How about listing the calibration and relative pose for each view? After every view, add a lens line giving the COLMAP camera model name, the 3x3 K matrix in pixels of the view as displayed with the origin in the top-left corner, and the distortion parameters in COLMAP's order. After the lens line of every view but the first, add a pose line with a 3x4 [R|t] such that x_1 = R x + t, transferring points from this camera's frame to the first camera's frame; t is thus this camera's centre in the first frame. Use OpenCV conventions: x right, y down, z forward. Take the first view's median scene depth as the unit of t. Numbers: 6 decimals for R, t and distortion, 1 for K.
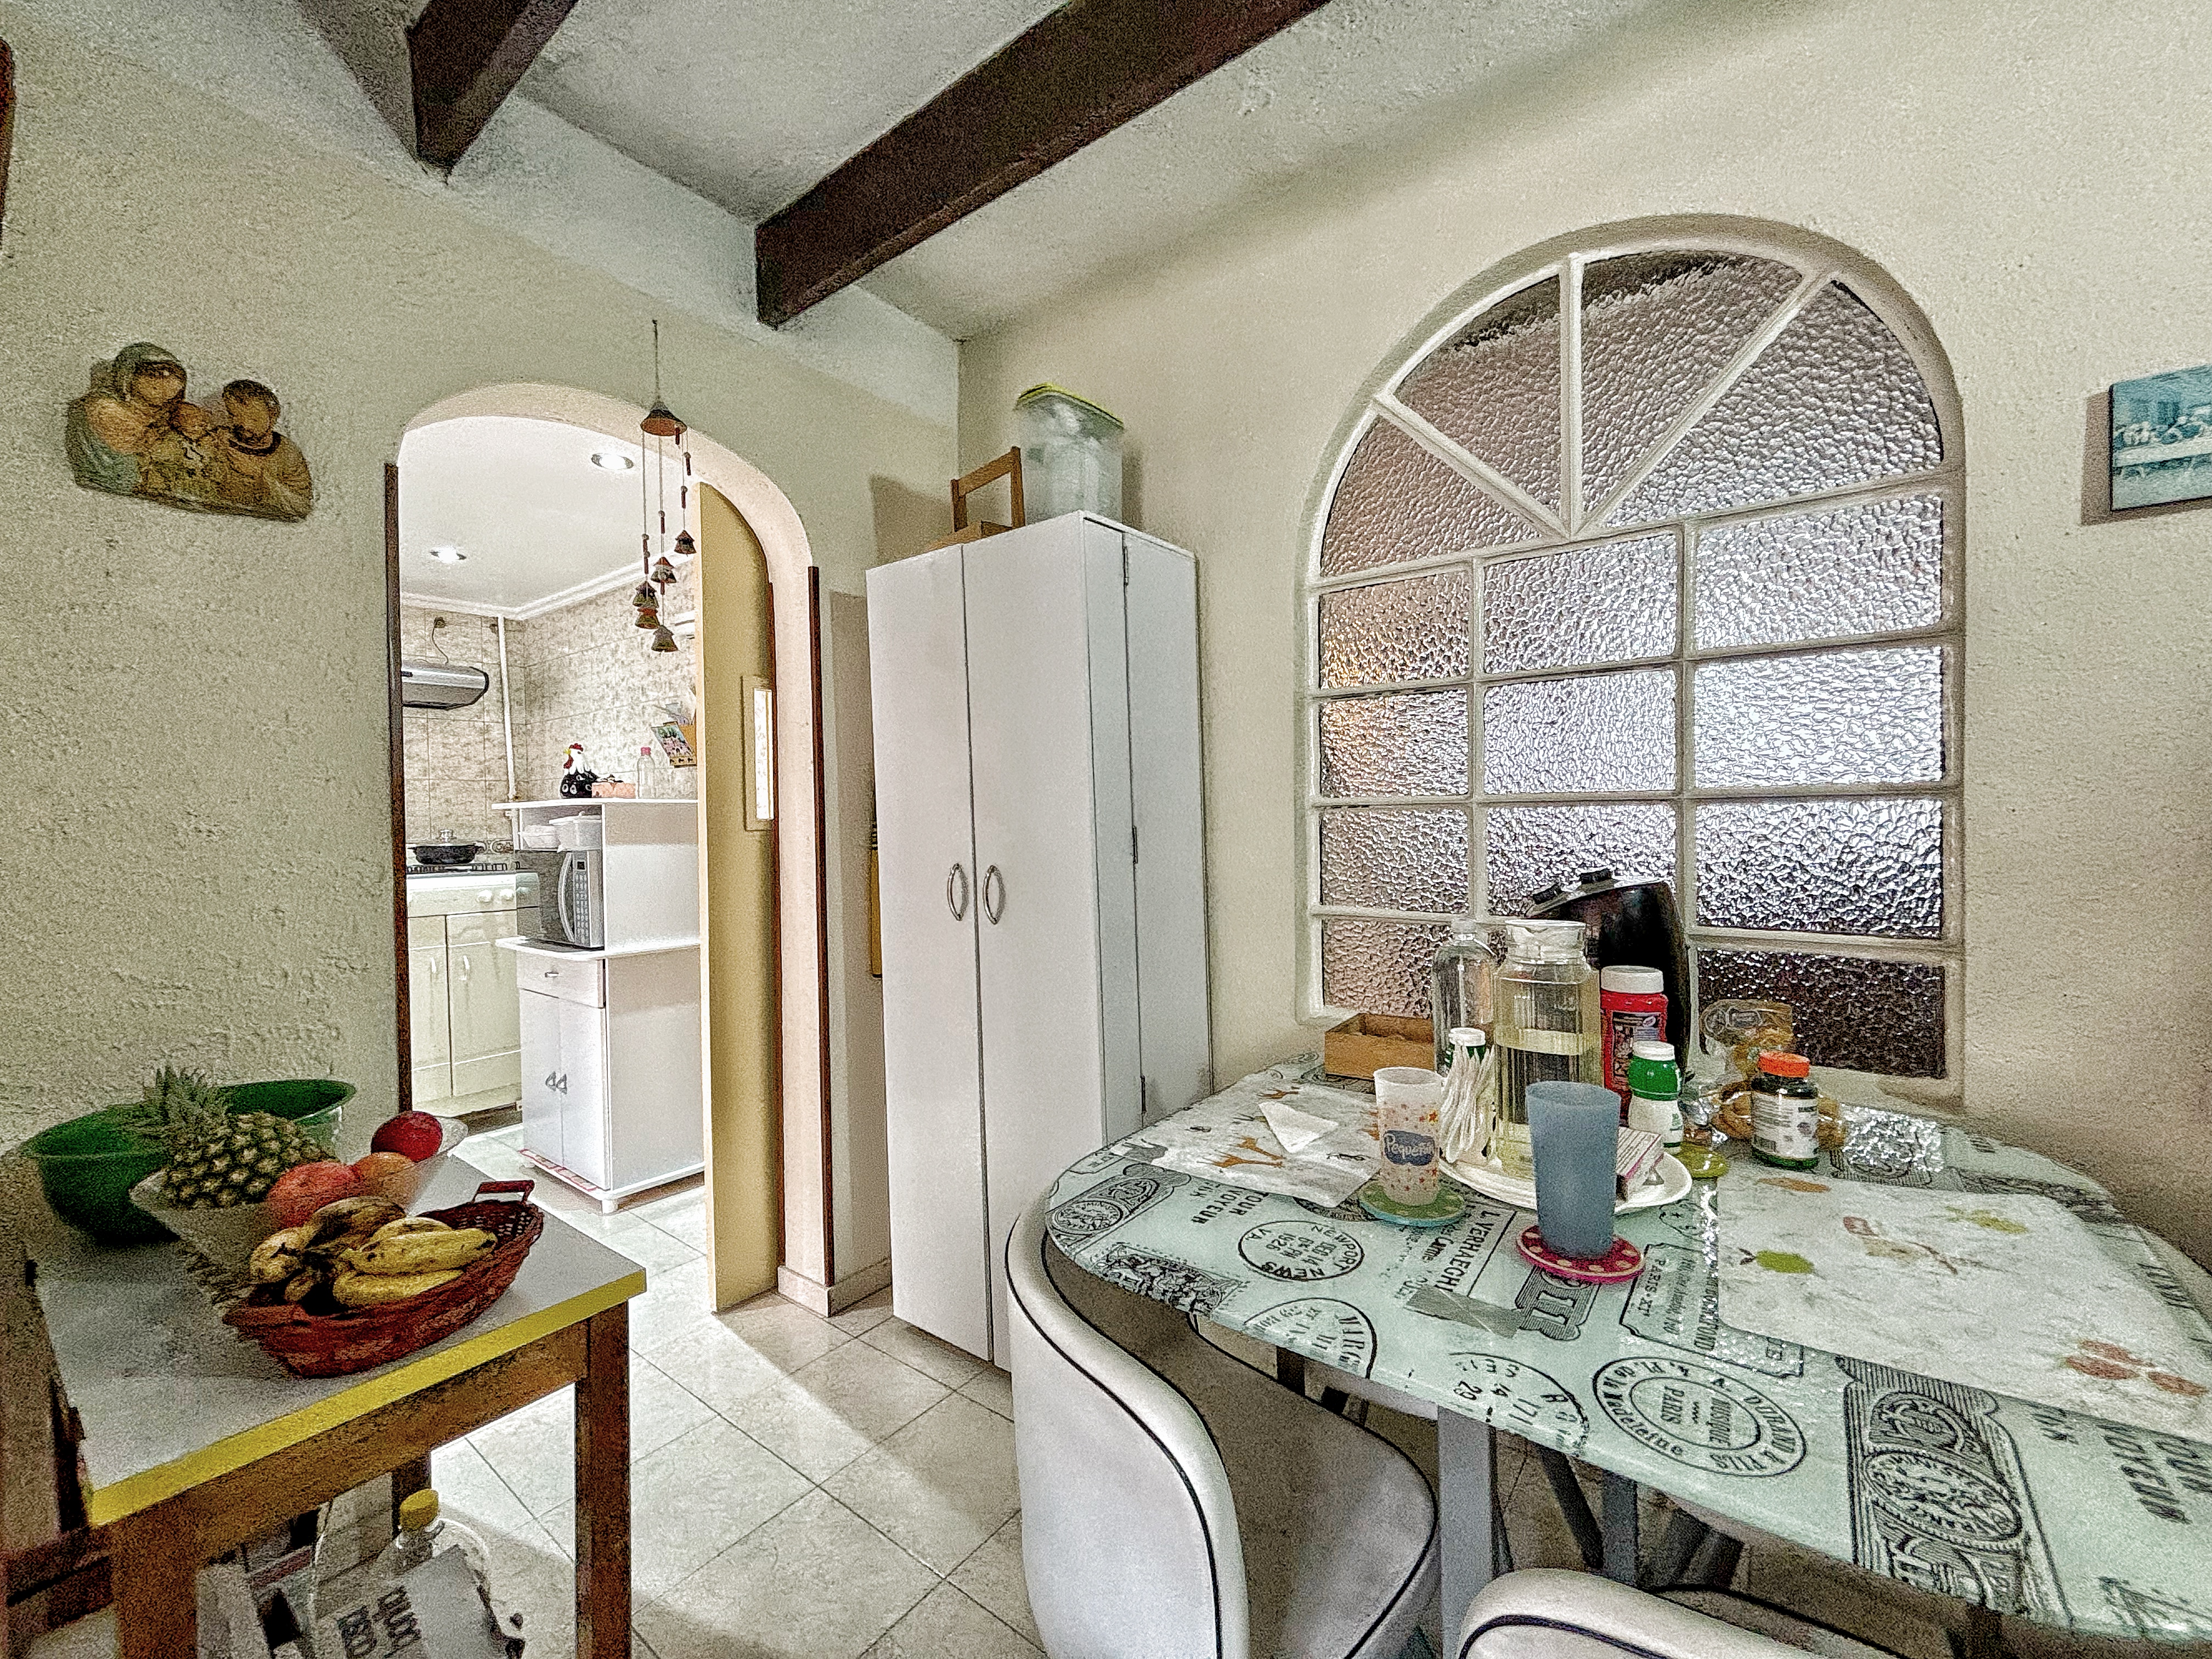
lens RADIAL K [[896.3, 0, 1091.8], [0, 896.3, 826.9], [0, 0, 1]] dist [0.008020, -0.002214]
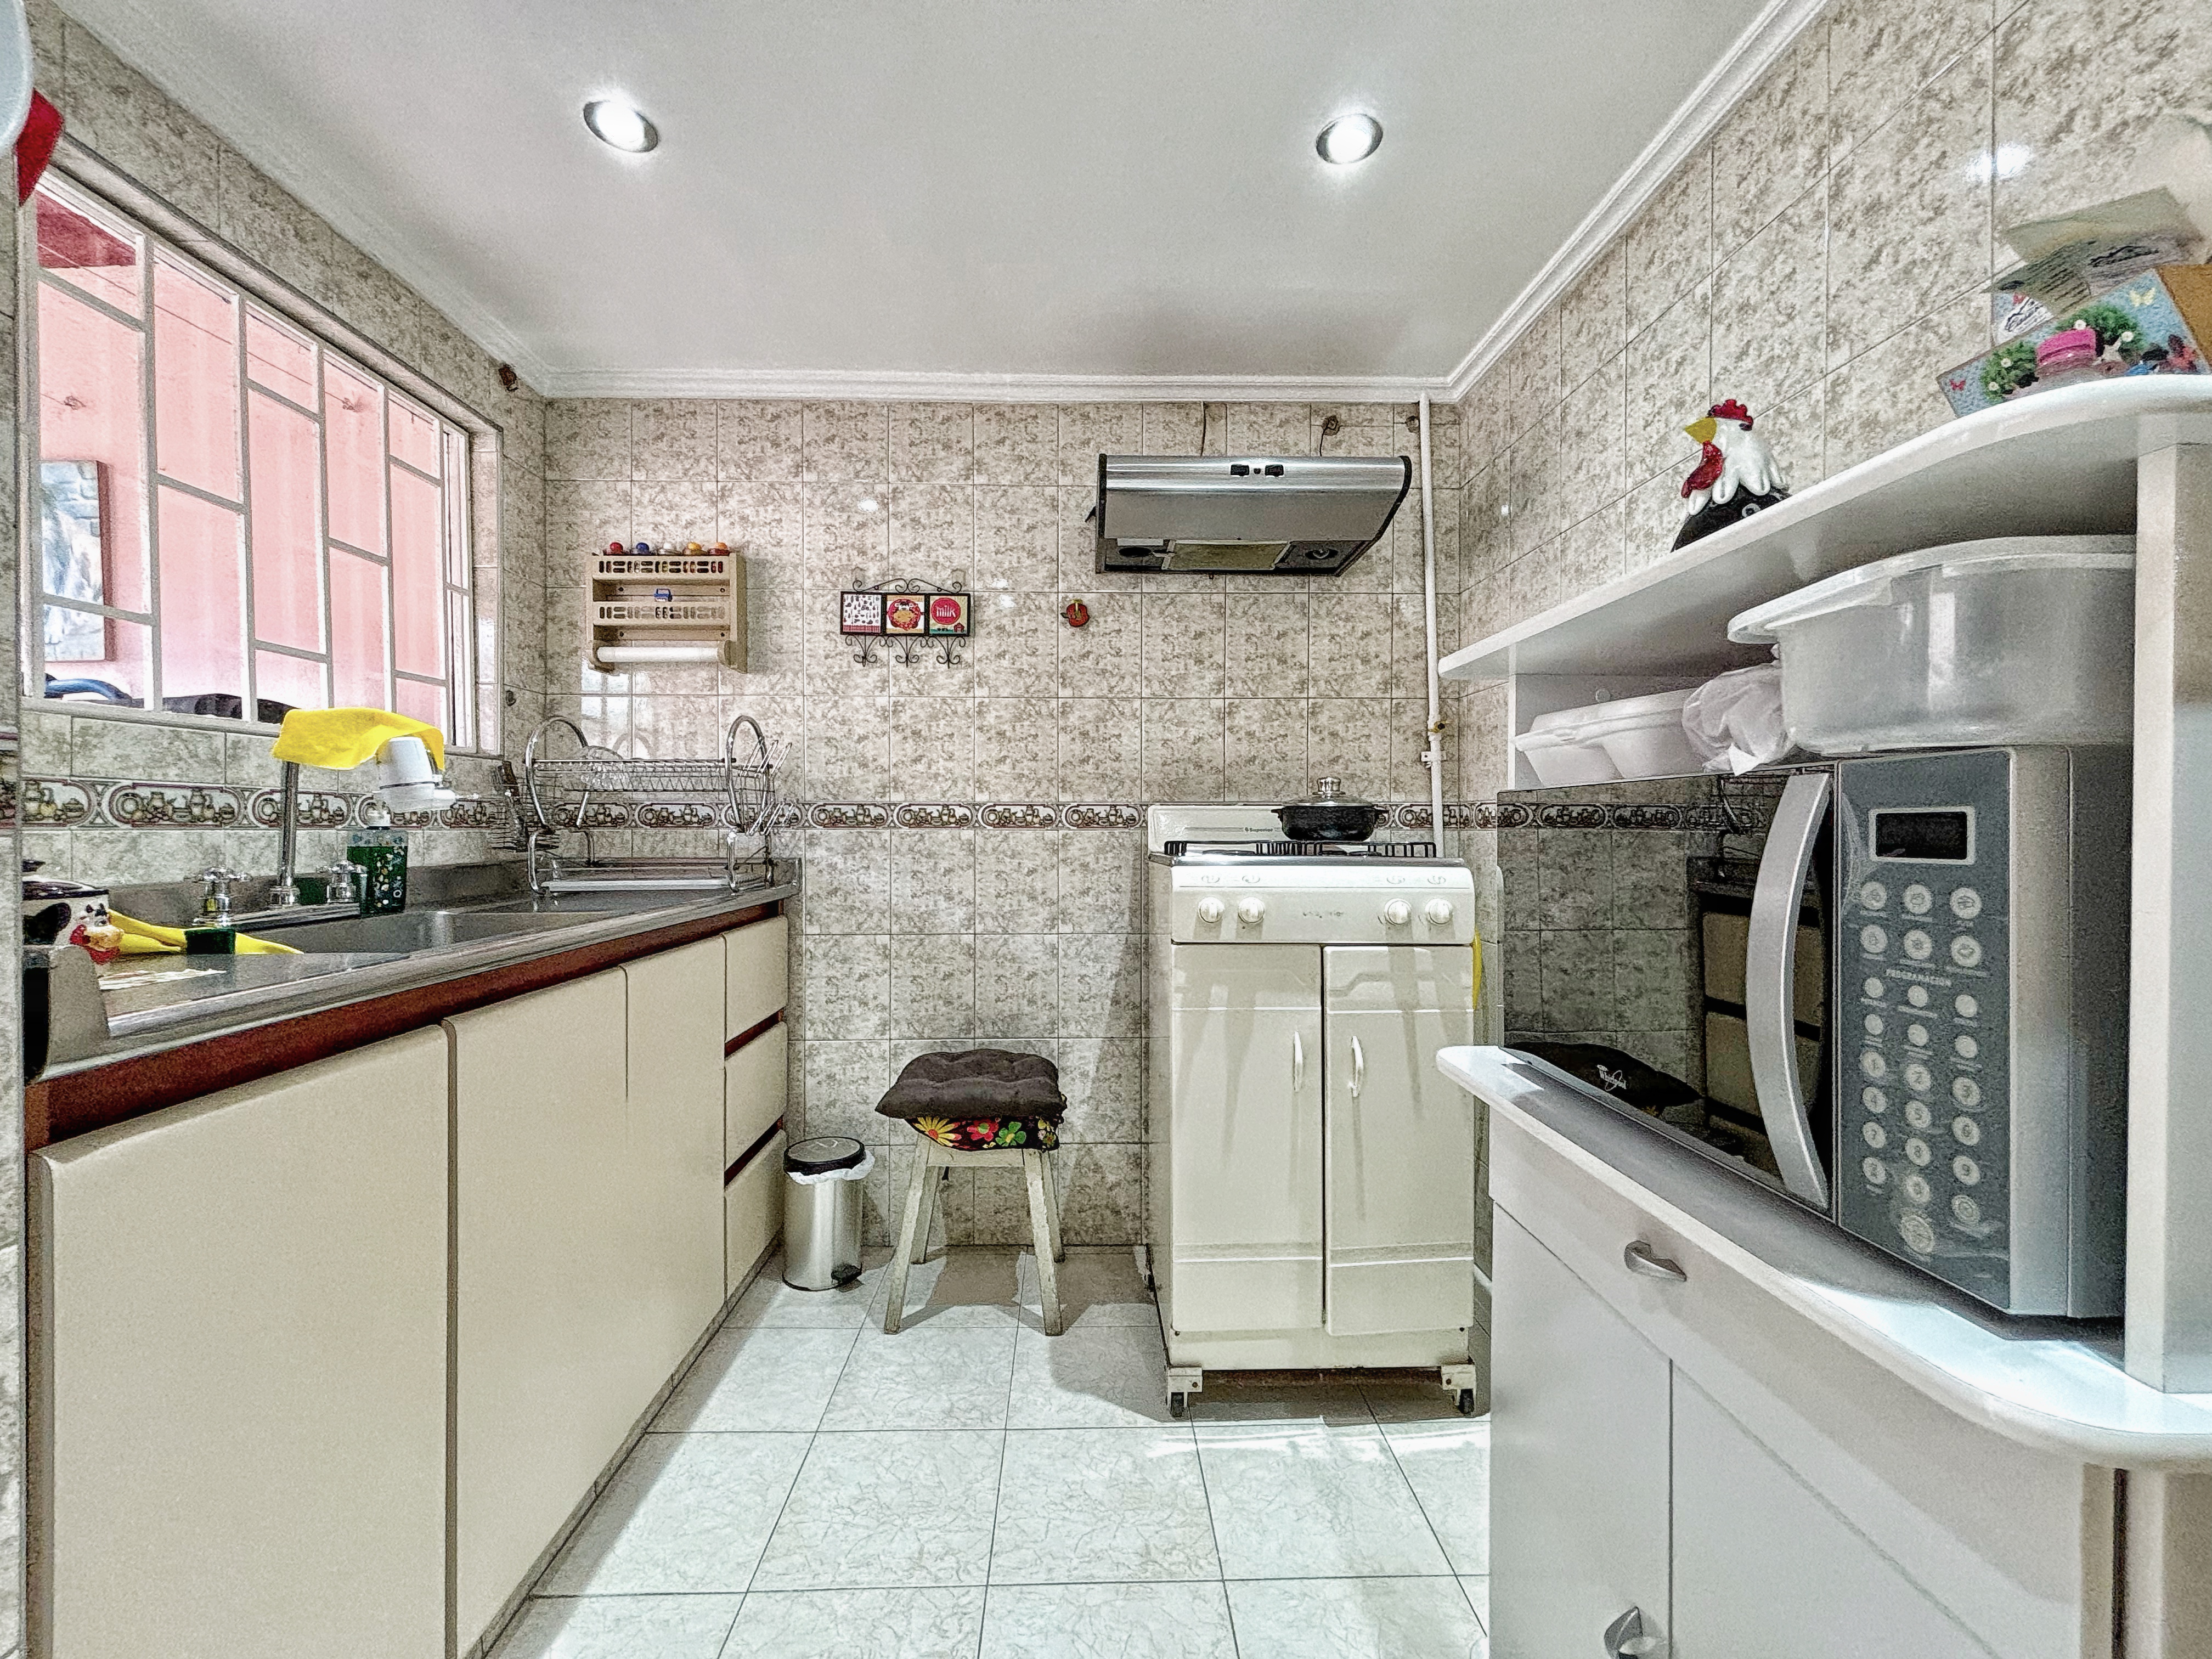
lens RADIAL K [[896.3, 0, 1095.9], [0, 896.3, 834.4], [0, 0, 1]] dist [0.008020, -0.002214]
pose [[0.635580, 0.025827, -0.771603, -0.372522], [-0.023623, 0.999623, 0.014000, 0.031286], [0.771673, 0.009330, 0.635951, 0.523723]]
